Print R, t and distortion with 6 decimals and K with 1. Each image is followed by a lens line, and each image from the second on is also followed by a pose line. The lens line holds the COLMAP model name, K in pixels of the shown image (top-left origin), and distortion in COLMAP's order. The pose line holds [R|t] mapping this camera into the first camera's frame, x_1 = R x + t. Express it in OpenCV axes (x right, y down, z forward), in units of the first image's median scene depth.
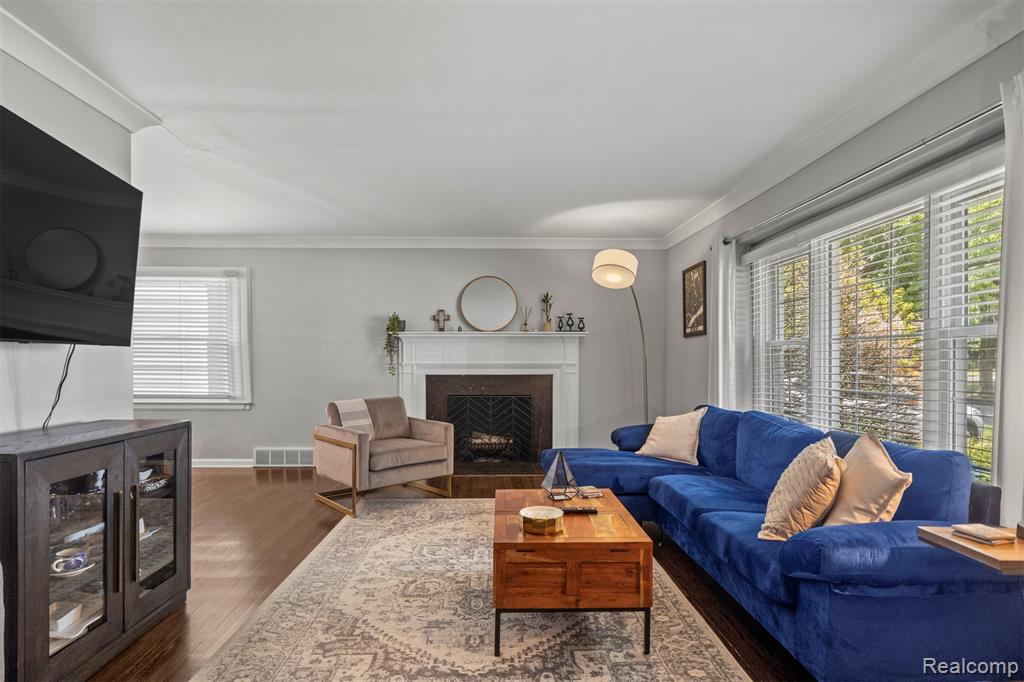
lens RADIAL K [[505.0, 0, 512.0], [0, 505.0, 365.9], [0, 0, 1]] dist [-0.012910, -0.001734]
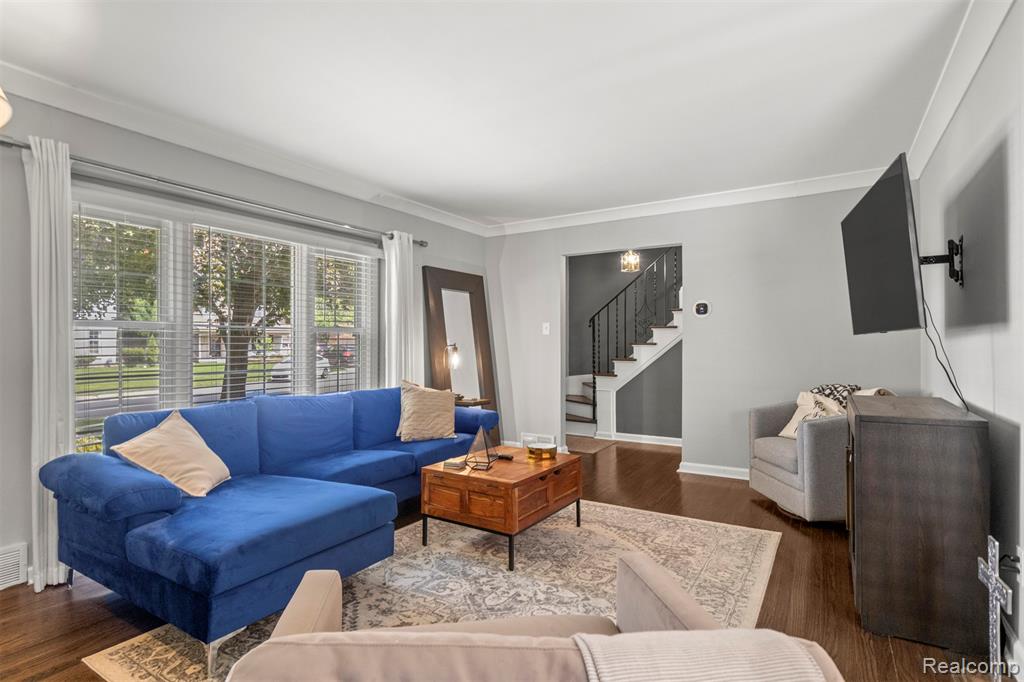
lens RADIAL K [[505.0, 0, 513.3], [0, 505.0, 340.0], [0, 0, 1]] dist [-0.012910, -0.001734]
pose [[-0.822811, 0.004828, 0.568294, -0.613465], [0.005530, 0.999985, -0.000489, -0.019685], [-0.568288, 0.002741, -0.822825, 1.922873]]
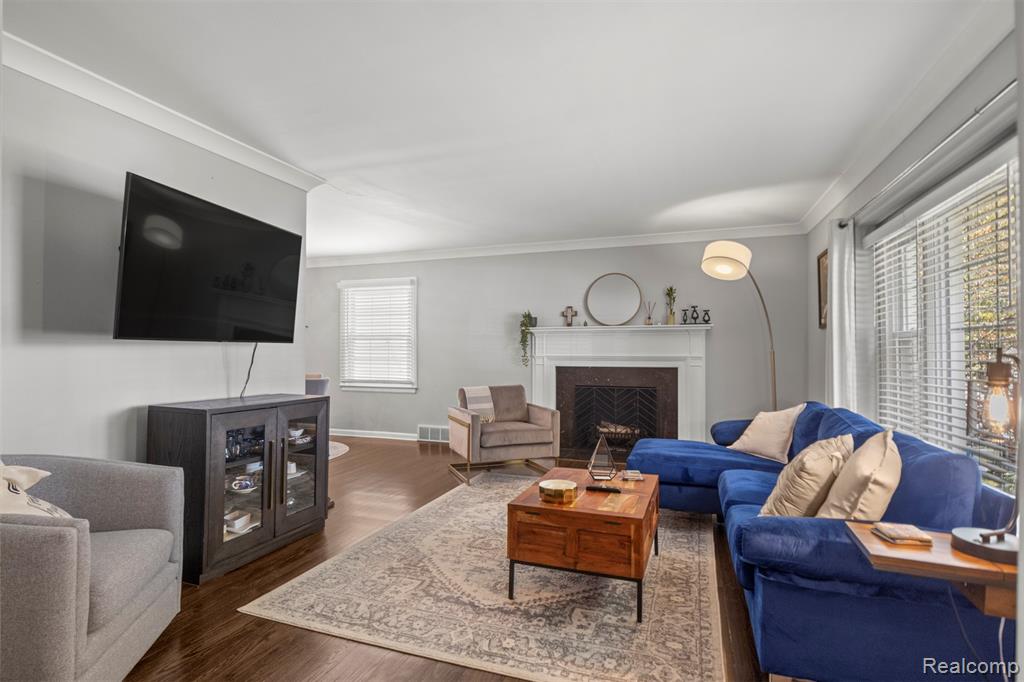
lens RADIAL K [[505.0, 0, 518.9], [0, 505.0, 343.6], [0, 0, 1]] dist [-0.012910, -0.001734]
pose [[0.931181, -0.004992, -0.364523, 0.336671], [-0.005714, 0.999584, -0.028286, -0.000035], [0.364513, 0.028422, 0.930765, -0.102605]]
